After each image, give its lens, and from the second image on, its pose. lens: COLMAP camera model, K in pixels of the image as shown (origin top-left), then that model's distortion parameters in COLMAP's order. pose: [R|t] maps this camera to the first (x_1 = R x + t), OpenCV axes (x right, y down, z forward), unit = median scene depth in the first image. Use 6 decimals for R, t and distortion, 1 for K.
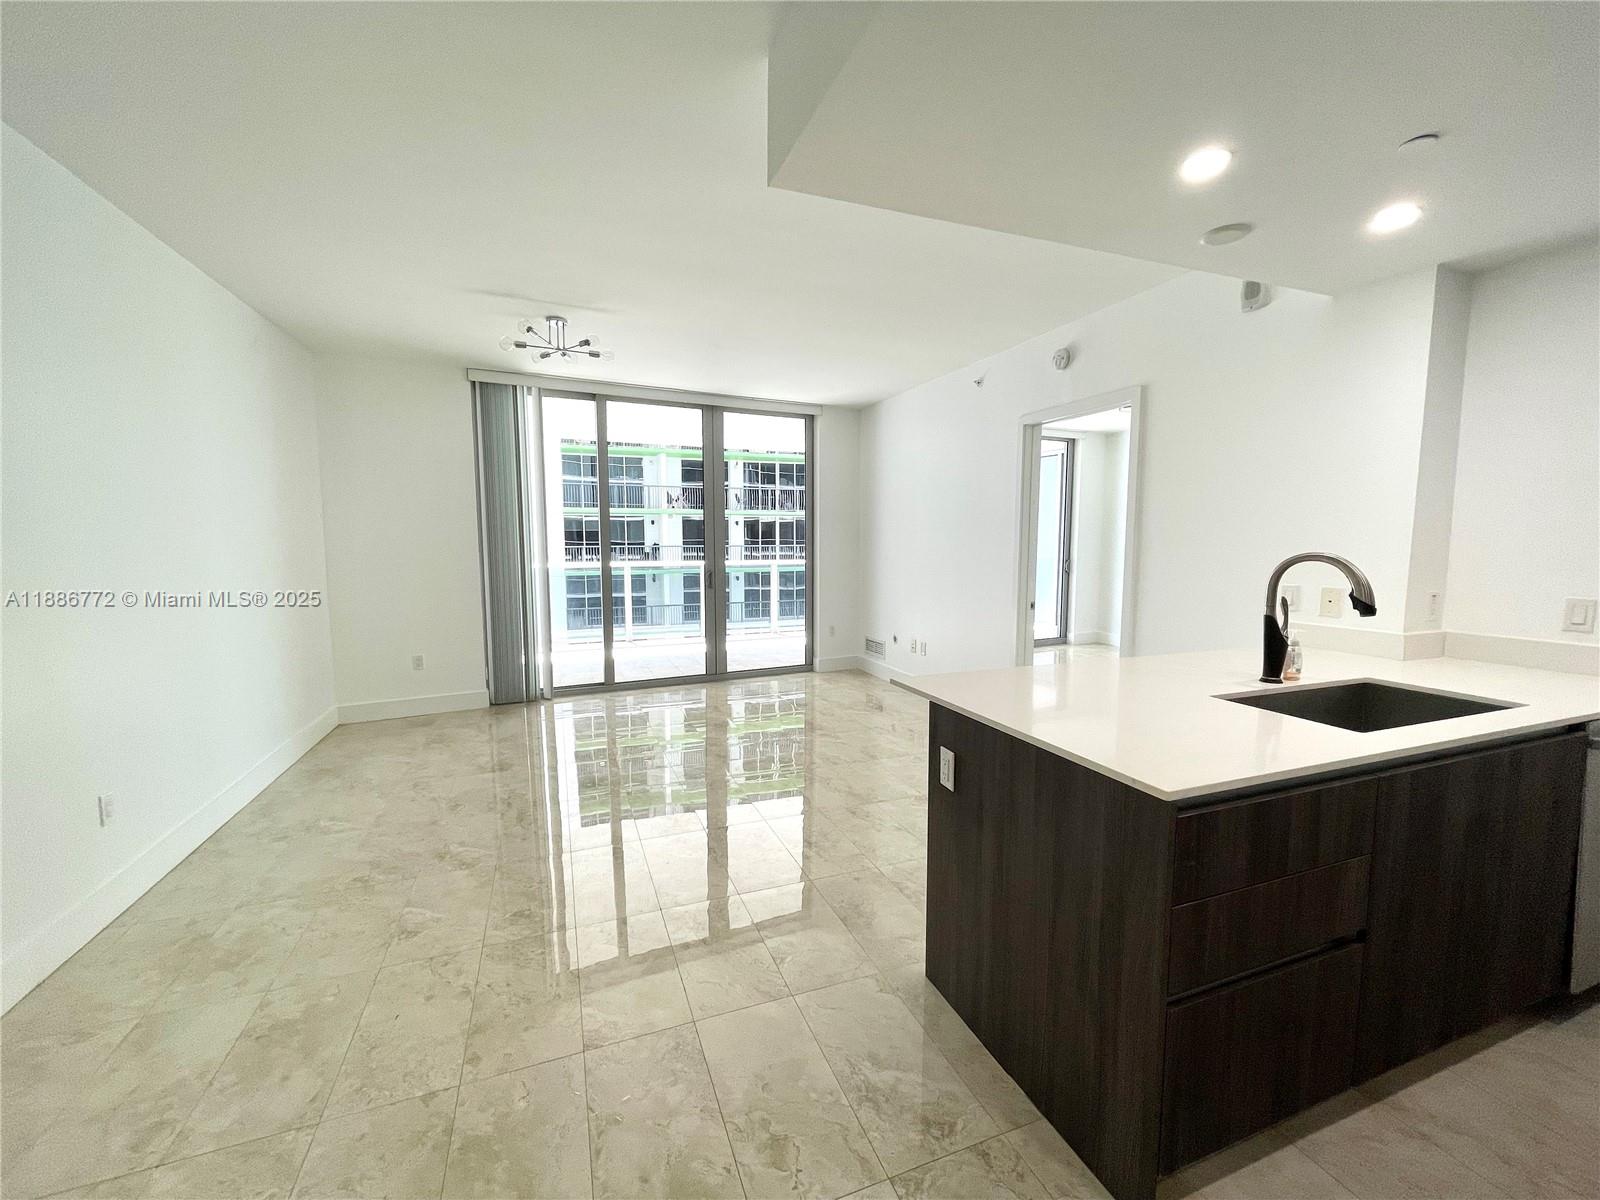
lens RADIAL K [[644.5, 0, 801.3], [0, 644.5, 603.2], [0, 0, 1]] dist [-0.002861, 0.000043]
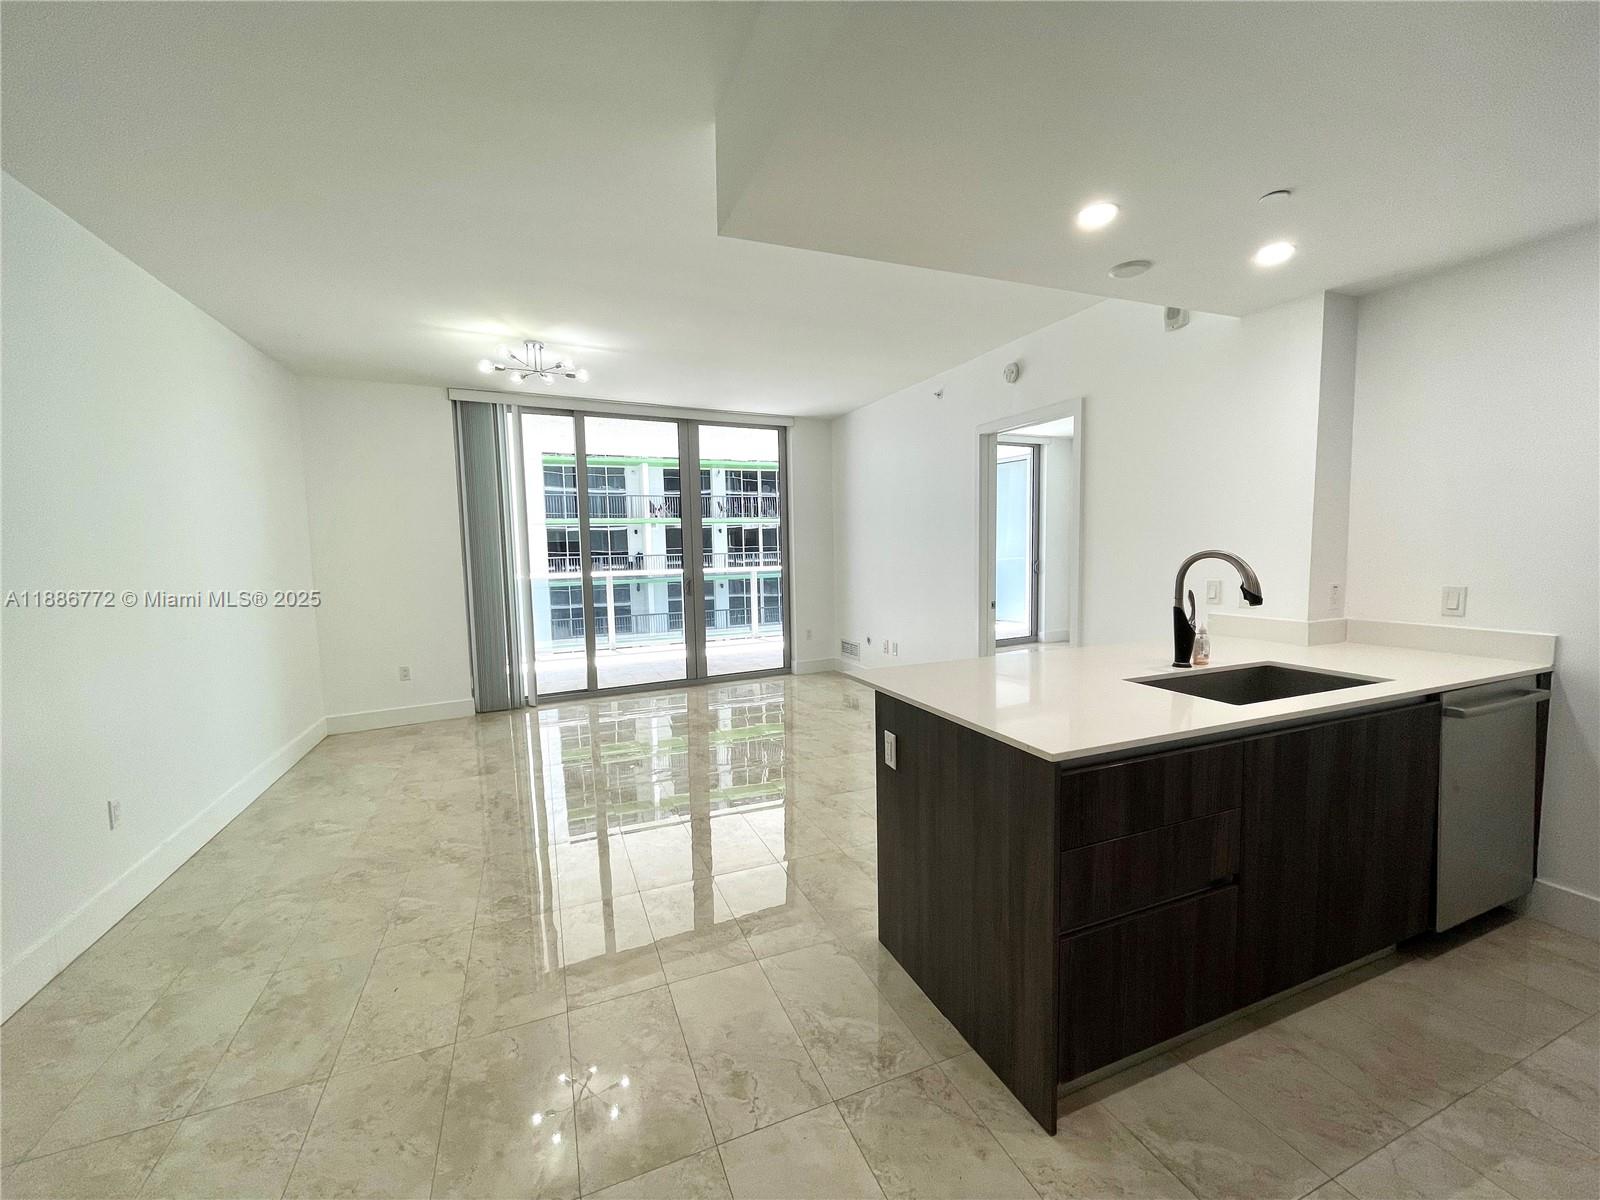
lens RADIAL K [[644.5, 0, 801.5], [0, 644.5, 603.1], [0, 0, 1]] dist [-0.002861, 0.000043]
pose [[0.999541, -0.021529, 0.021307, 0.040403], [0.021733, 0.999719, -0.009417, 0.006846], [-0.021098, 0.009876, 0.999729, -0.088479]]
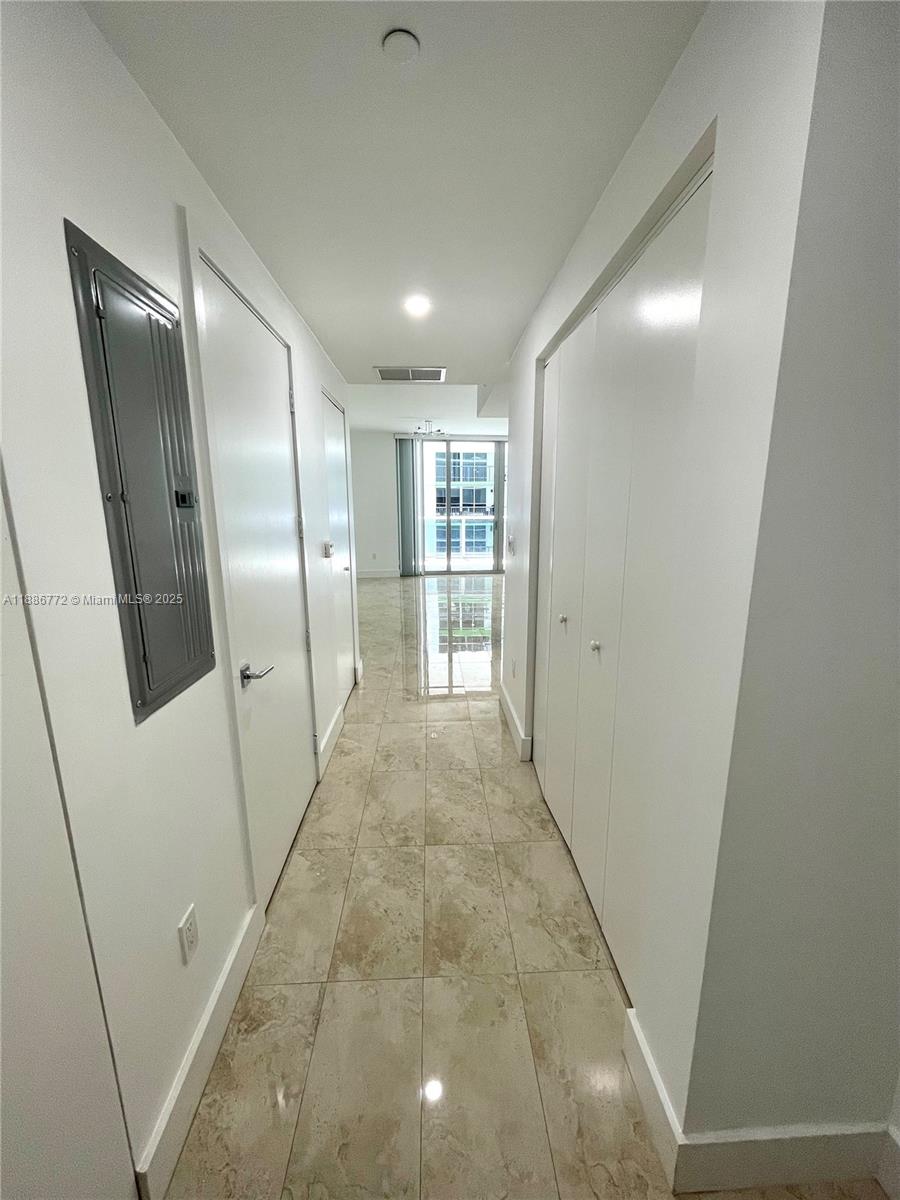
lens RADIAL K [[483.3, 0, 448.3], [0, 483.3, 600.6], [0, 0, 1]] dist [-0.002861, 0.000043]
pose [[0.946215, 0.061837, -0.317575, 0.557884], [-0.028210, 0.993595, 0.109418, 0.098516], [0.322308, -0.094574, 0.941899, -1.367941]]
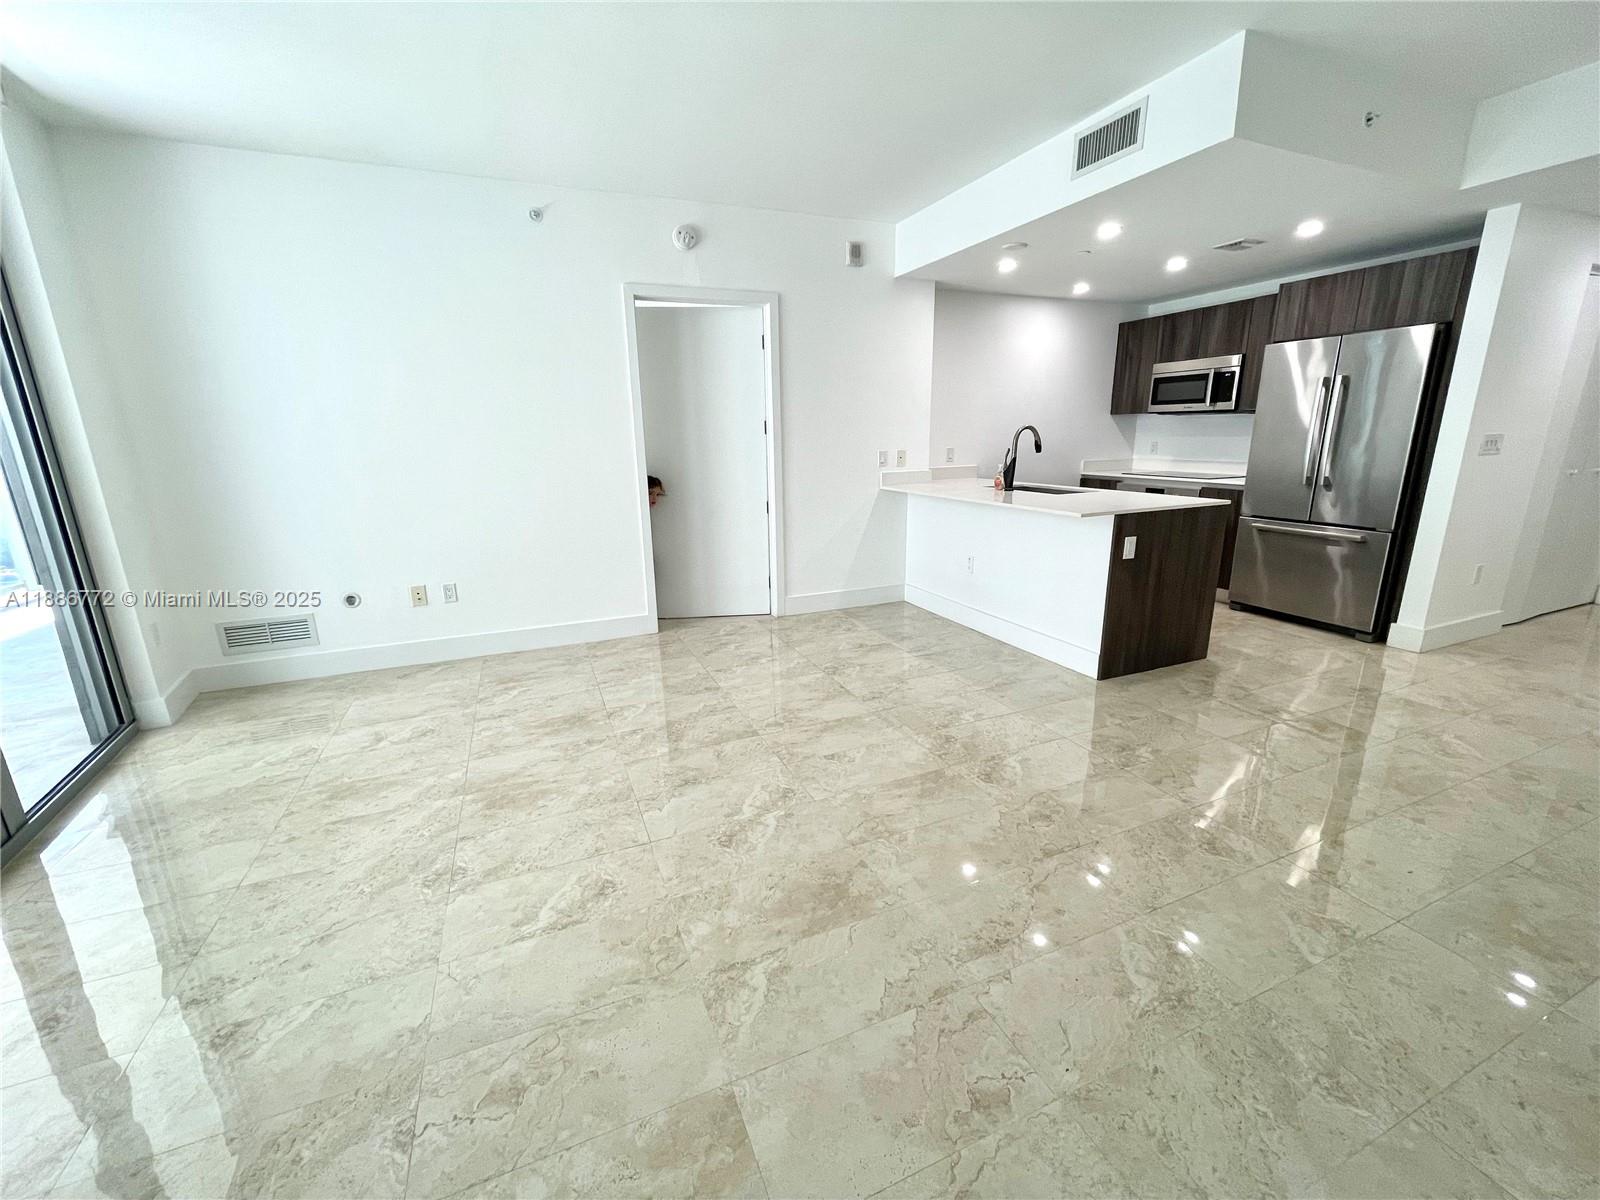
lens RADIAL K [[644.5, 0, 799.5], [0, 644.5, 604.3], [0, 0, 1]] dist [-0.002861, 0.000043]
pose [[-0.033920, -0.251711, 0.967208, -1.107707], [0.117901, 0.959999, 0.253969, -0.109205], [-0.992446, 0.122649, -0.002886, 1.434452]]
